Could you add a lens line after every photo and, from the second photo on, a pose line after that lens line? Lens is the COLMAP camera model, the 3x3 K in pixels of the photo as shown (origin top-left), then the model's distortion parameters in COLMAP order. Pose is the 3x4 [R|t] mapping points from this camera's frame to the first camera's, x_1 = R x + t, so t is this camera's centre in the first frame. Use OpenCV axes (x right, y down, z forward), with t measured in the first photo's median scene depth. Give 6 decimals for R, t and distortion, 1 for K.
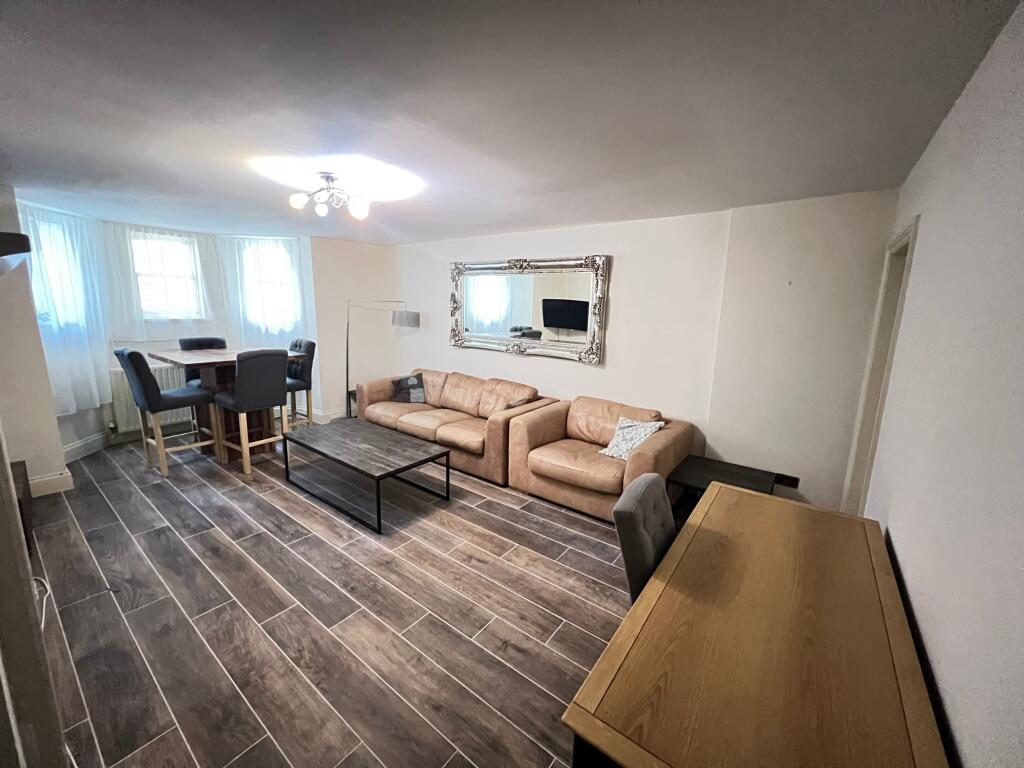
lens RADIAL K [[408.3, 0, 511.5], [0, 408.3, 379.1], [0, 0, 1]] dist [0.000919, -0.000105]
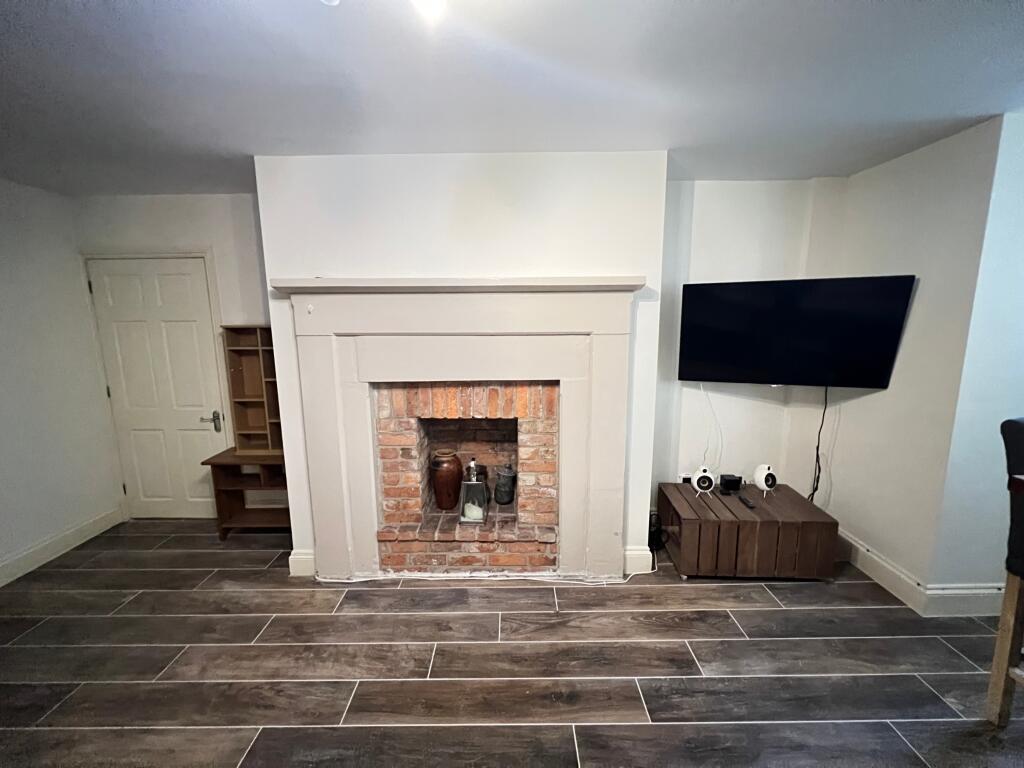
lens RADIAL K [[408.3, 0, 511.5], [0, 408.3, 379.1], [0, 0, 1]] dist [0.000919, -0.000105]
pose [[-0.801932, 0.078273, -0.592265, -0.333153], [-0.111678, 0.954263, 0.277328, -0.221001], [0.586884, 0.288541, -0.756513, 1.323668]]
